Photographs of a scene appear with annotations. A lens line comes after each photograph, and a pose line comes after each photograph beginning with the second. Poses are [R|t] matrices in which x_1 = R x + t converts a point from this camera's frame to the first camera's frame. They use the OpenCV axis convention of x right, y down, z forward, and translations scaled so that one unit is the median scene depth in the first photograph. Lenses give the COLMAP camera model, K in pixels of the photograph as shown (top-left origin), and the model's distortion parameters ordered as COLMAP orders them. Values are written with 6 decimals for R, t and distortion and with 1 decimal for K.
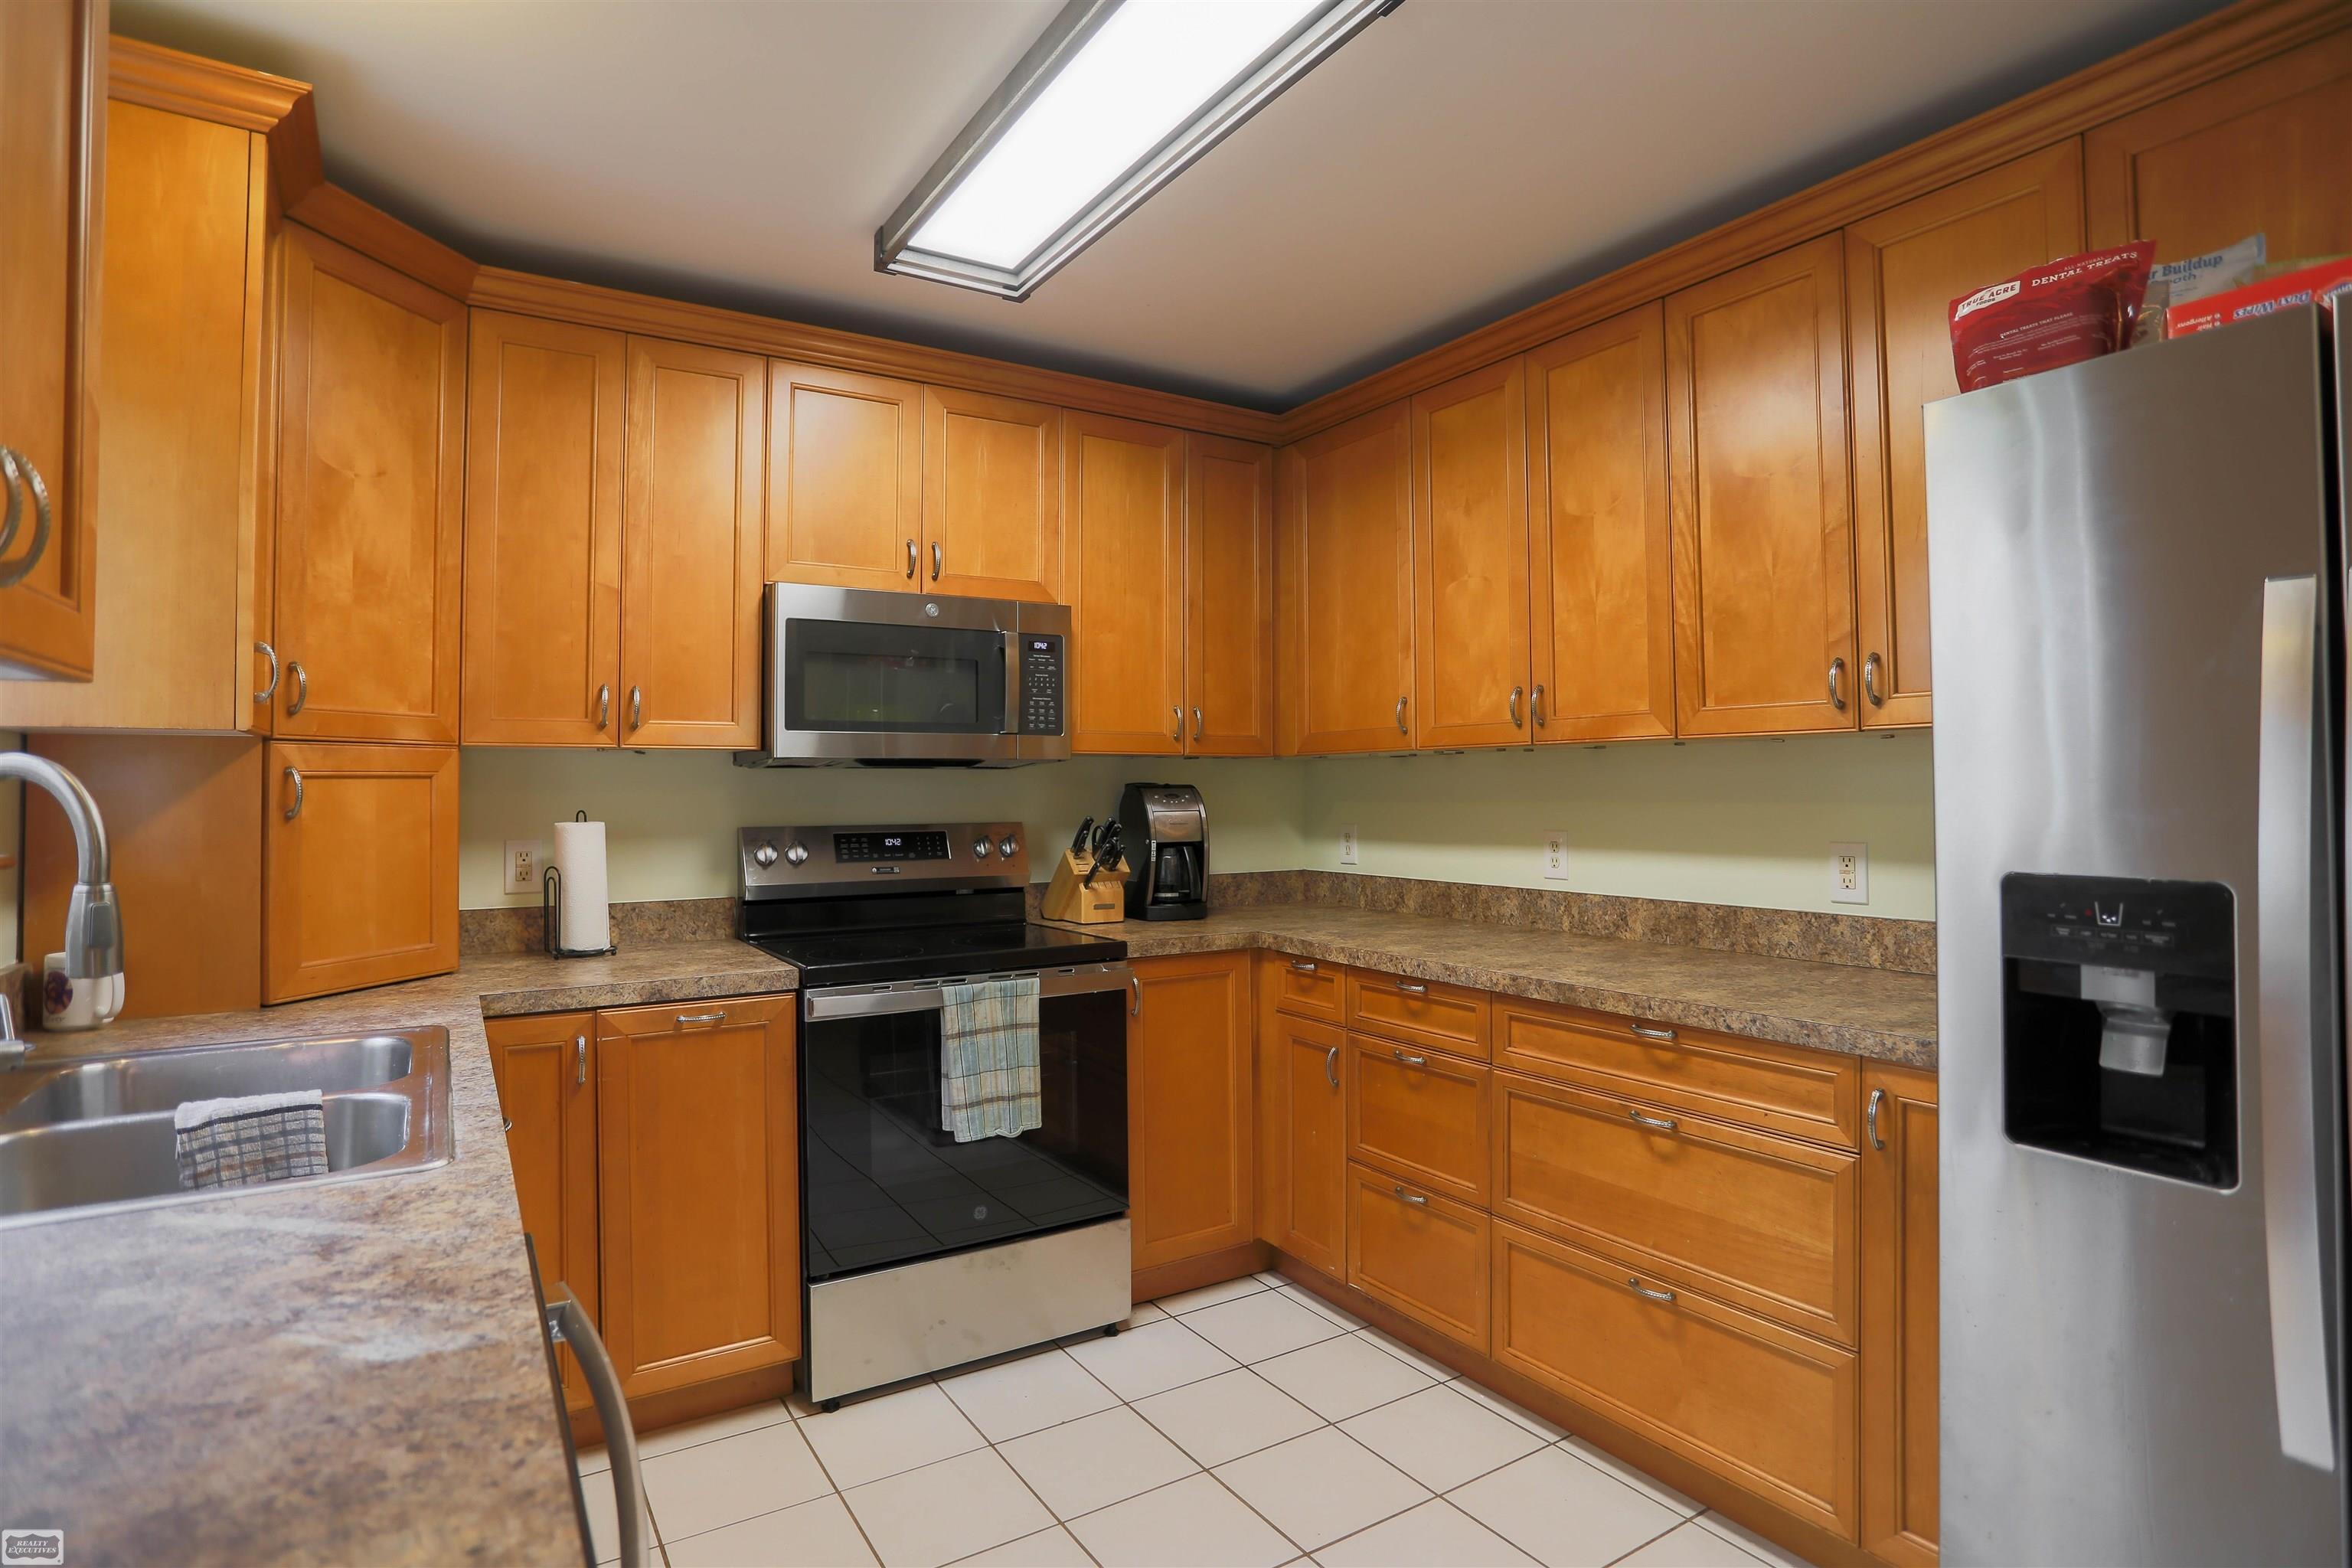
lens RADIAL K [[1217.6, 0, 1192.4], [0, 1217.6, 763.5], [0, 0, 1]] dist [-0.080961, 0.043553]
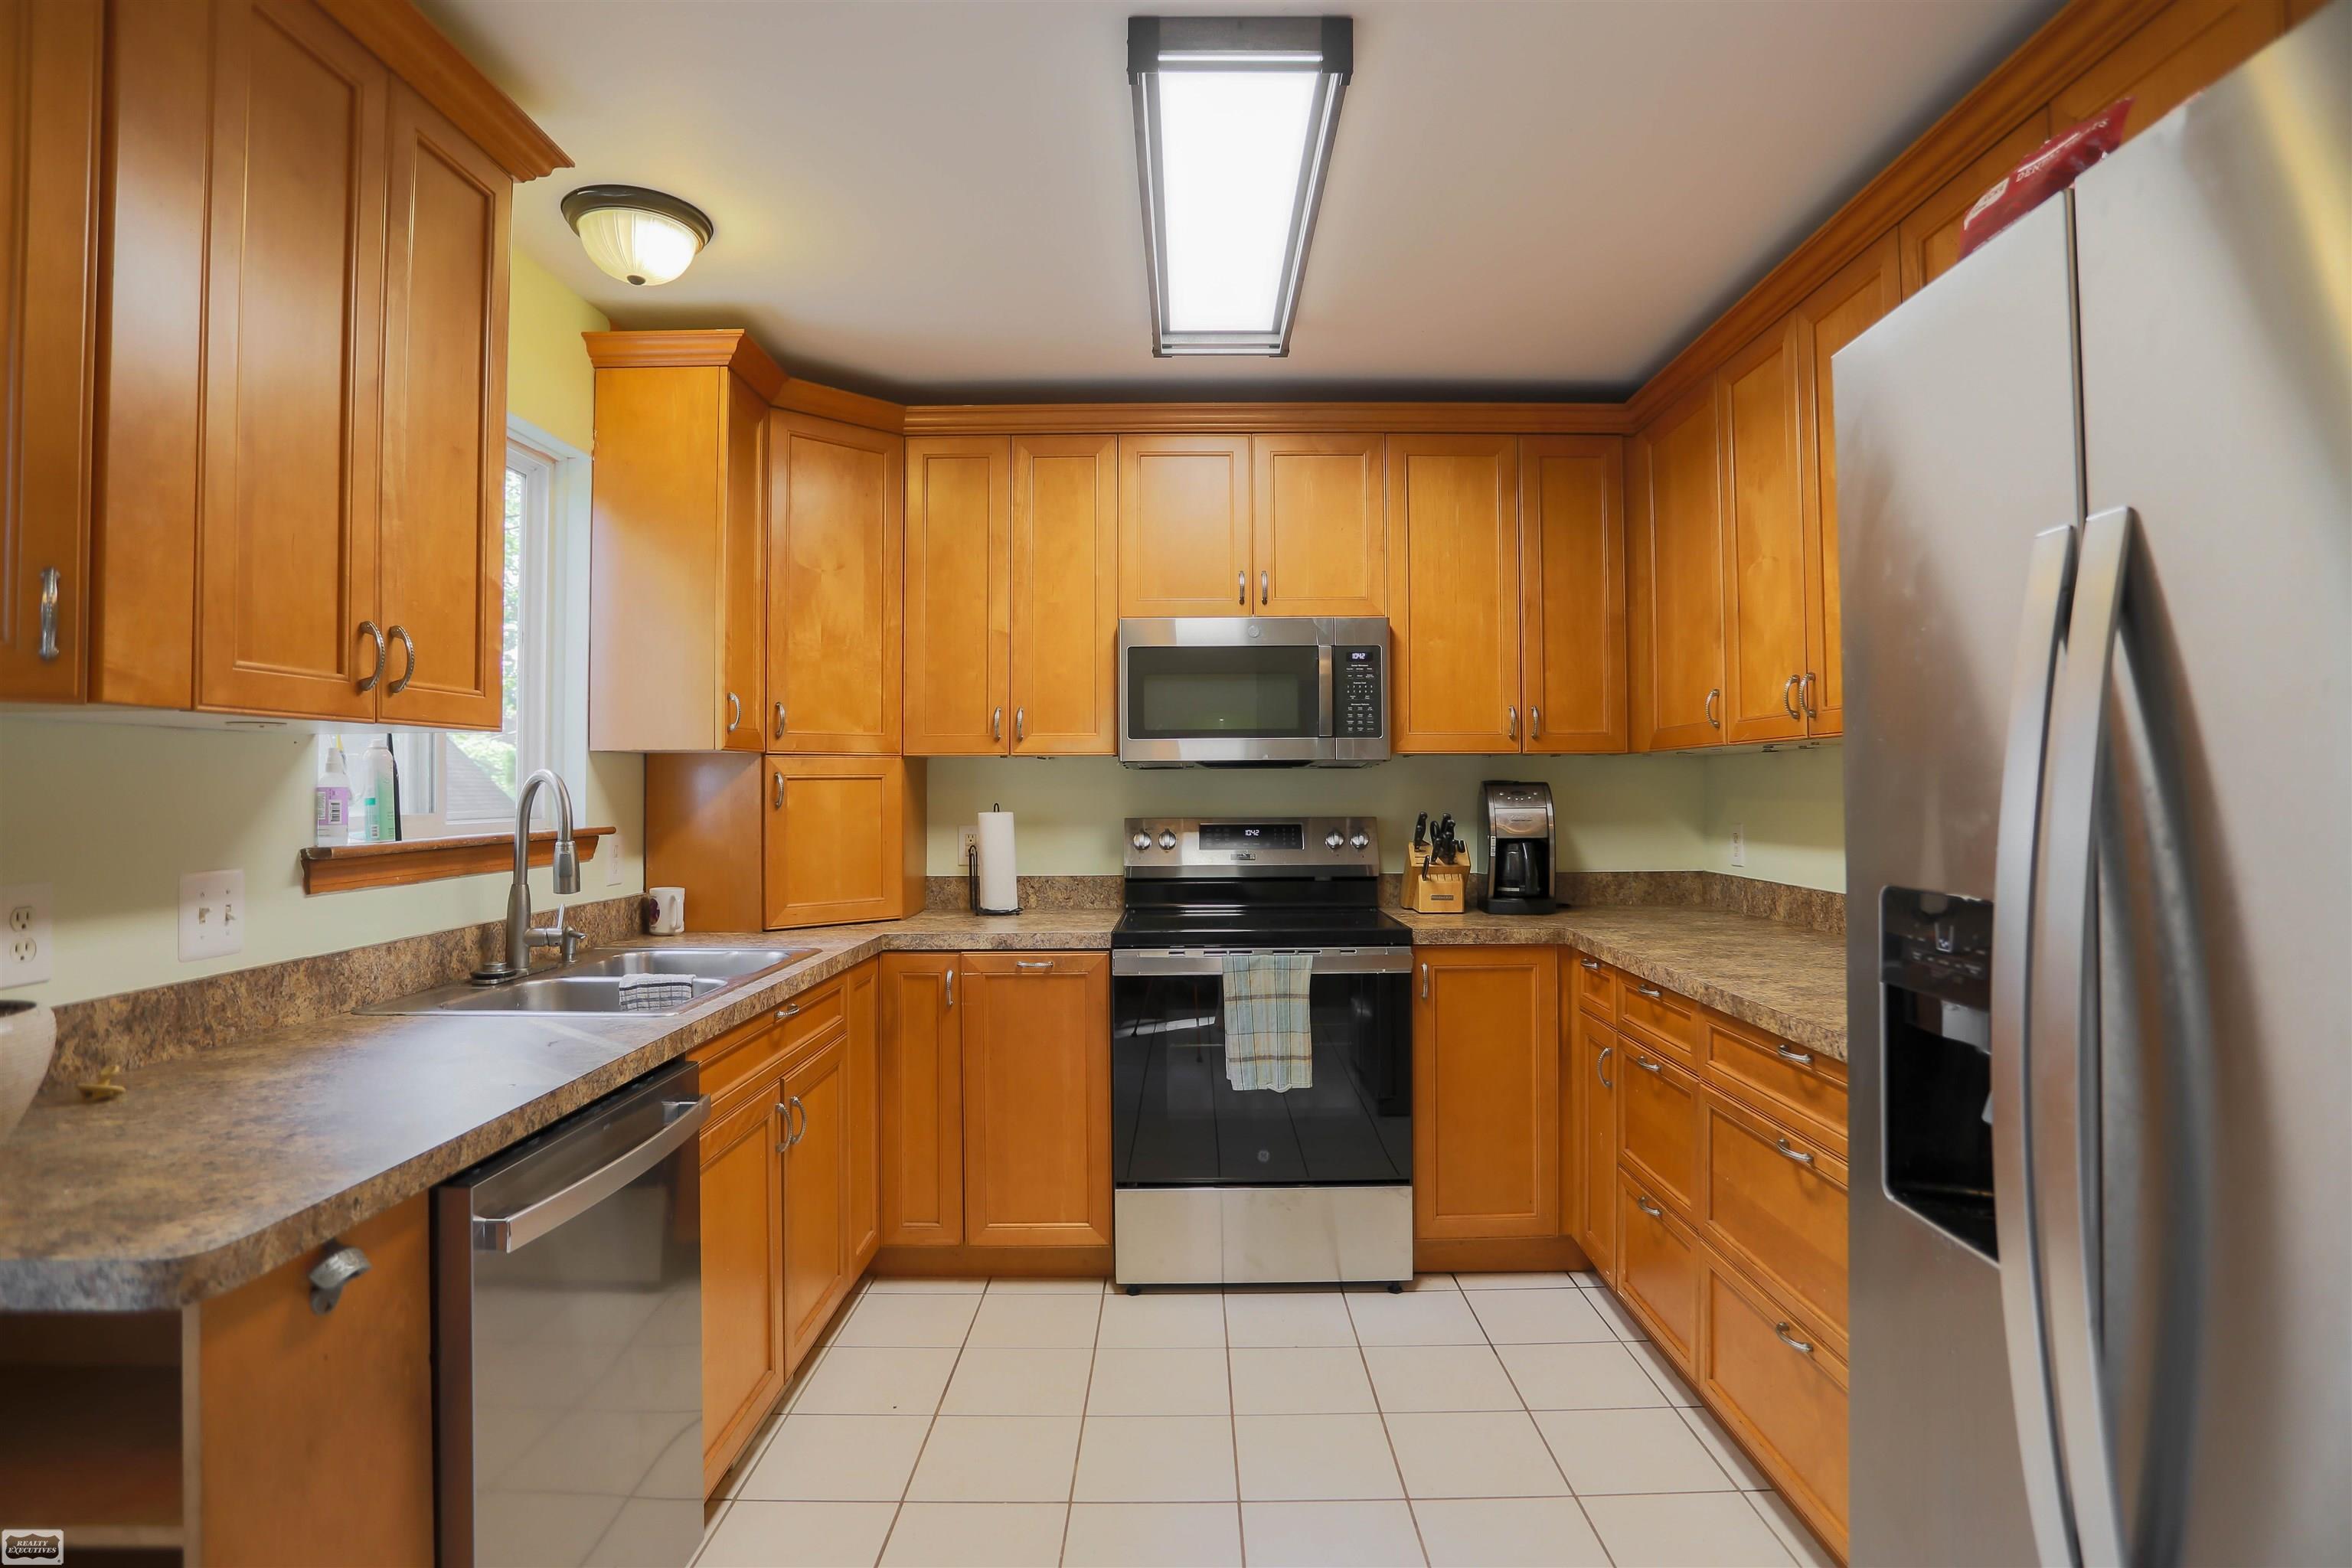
lens RADIAL K [[1217.6, 0, 1192.4], [0, 1217.6, 763.5], [0, 0, 1]] dist [-0.080961, 0.043553]
pose [[0.842954, -0.009653, -0.537899, 0.379177], [0.011574, 0.999933, 0.000193, -0.002155], [0.537861, -0.006388, 0.843009, -0.006581]]
